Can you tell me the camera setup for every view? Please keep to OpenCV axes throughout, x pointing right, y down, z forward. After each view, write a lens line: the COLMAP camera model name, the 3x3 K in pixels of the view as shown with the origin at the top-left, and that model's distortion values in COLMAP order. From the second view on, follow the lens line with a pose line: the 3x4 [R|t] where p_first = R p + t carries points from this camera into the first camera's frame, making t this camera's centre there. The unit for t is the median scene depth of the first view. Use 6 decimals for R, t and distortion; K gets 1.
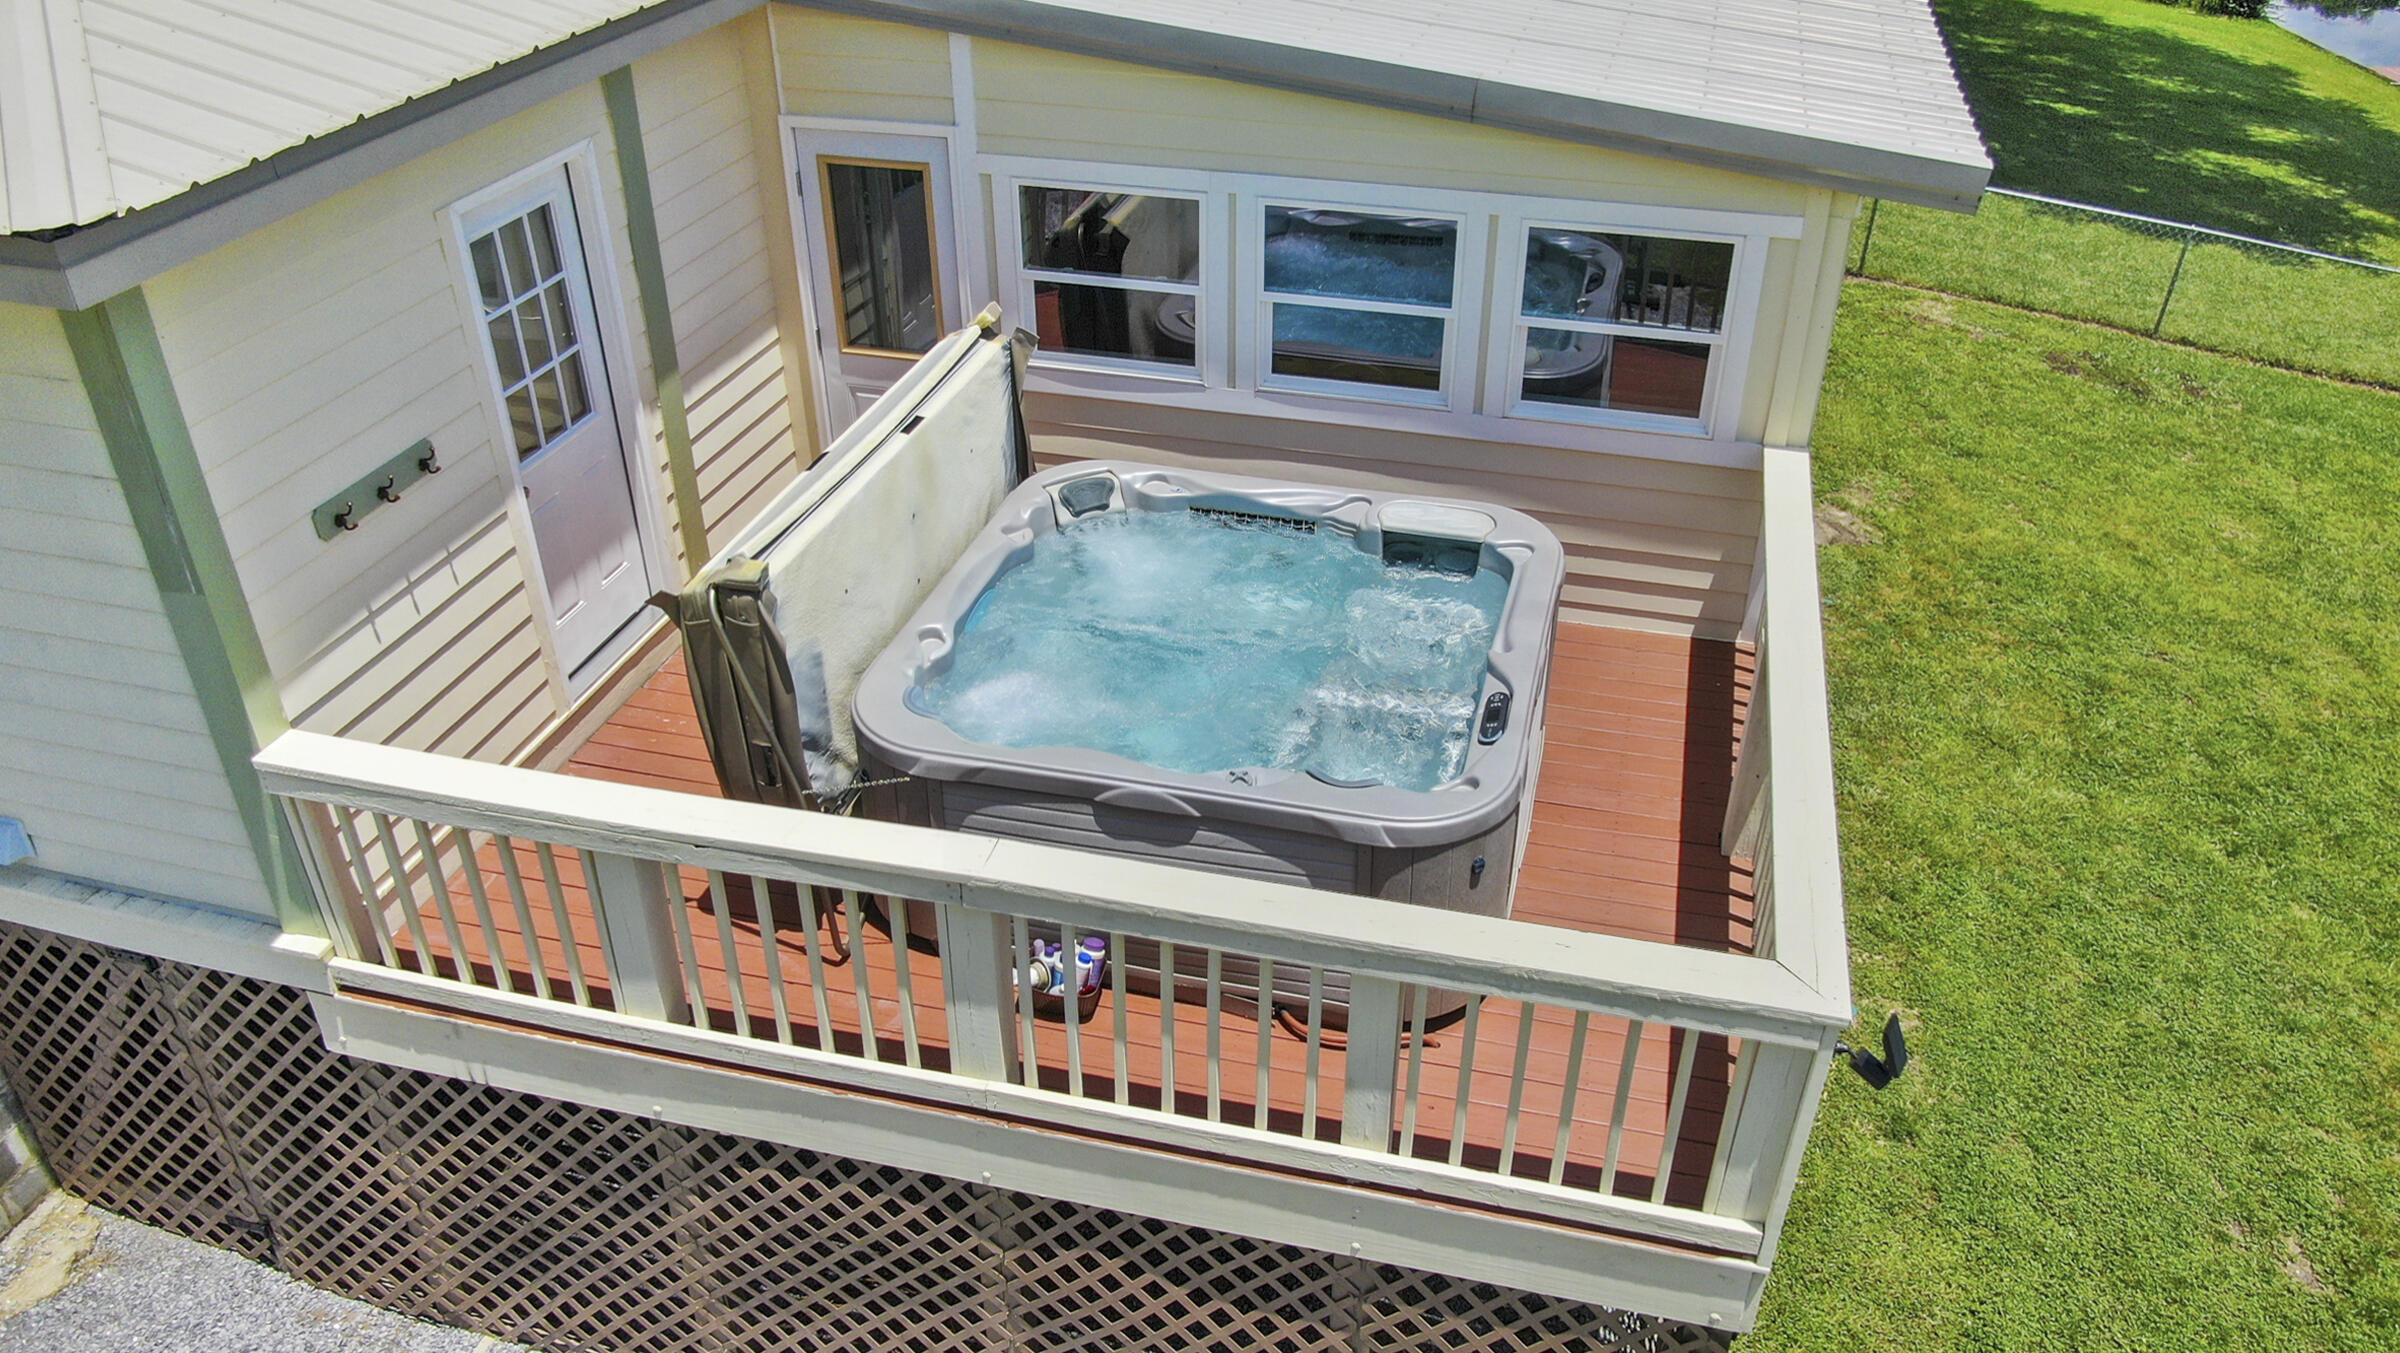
lens RADIAL K [[1727.2, 0, 1205.3], [0, 1727.2, 659.2], [0, 0, 1]] dist [-0.020393, 0.003324]
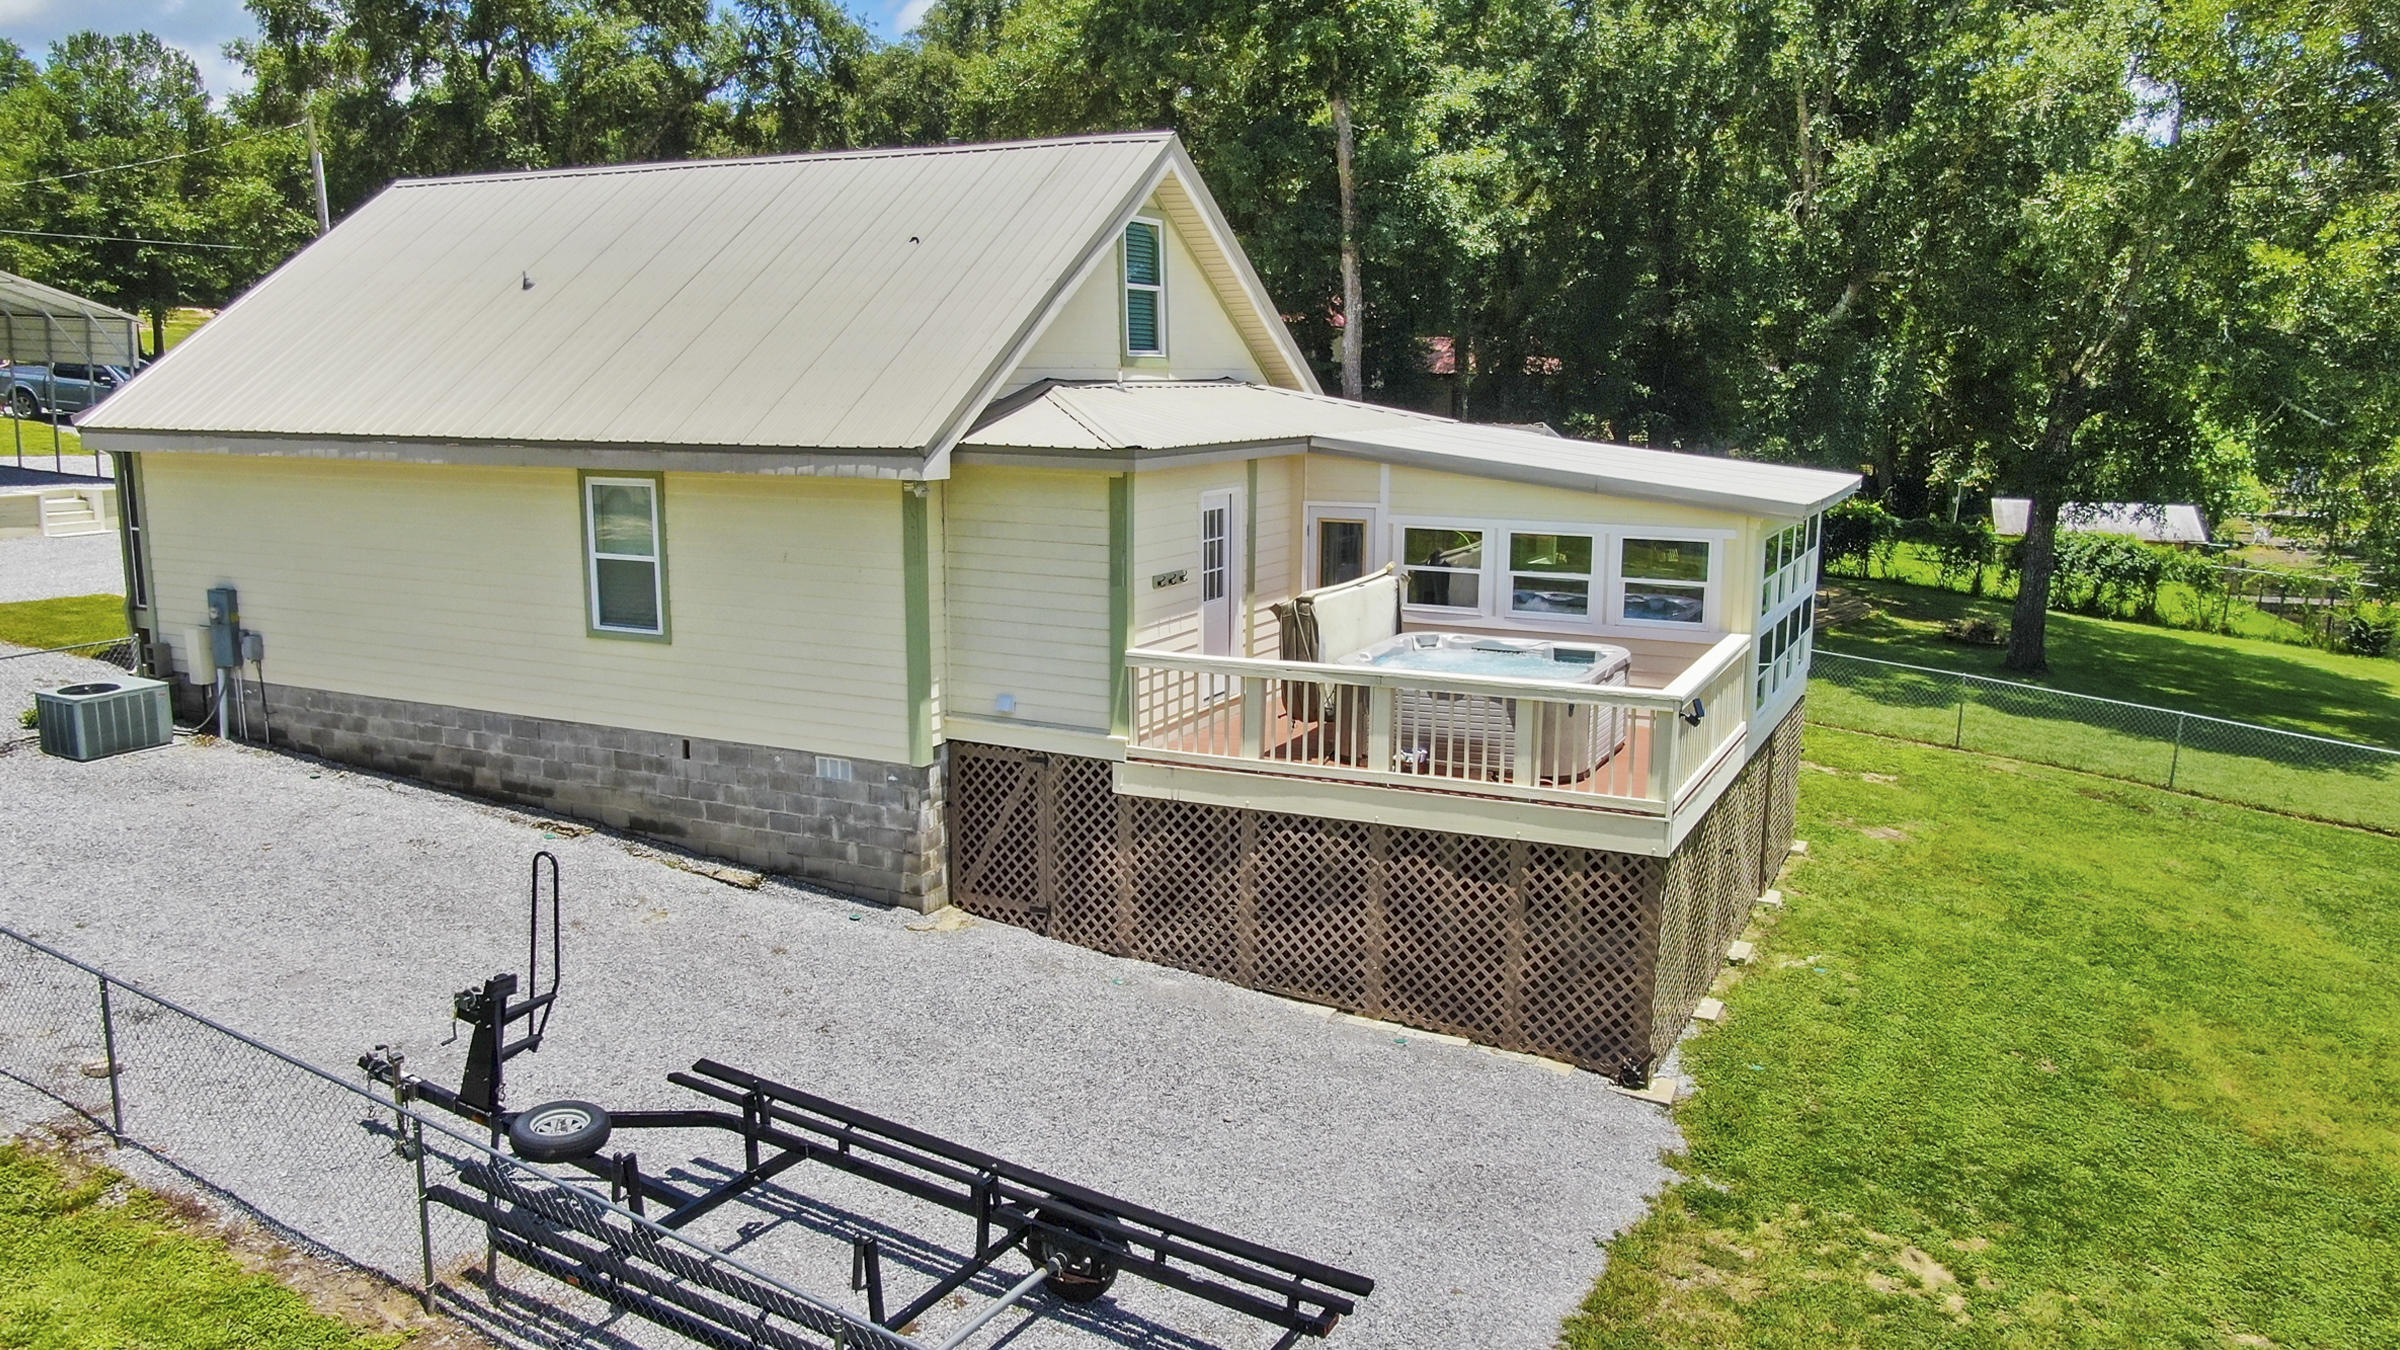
lens RADIAL K [[1721.0, 0, 1192.9], [0, 1721.0, 679.8], [0, 0, 1]] dist [-0.023854, 0.006415]
pose [[0.980329, 0.040646, -0.193138, 0.072687], [-0.110413, 0.924056, -0.365963, 0.850042], [0.163596, 0.380089, 0.910367, -1.156076]]
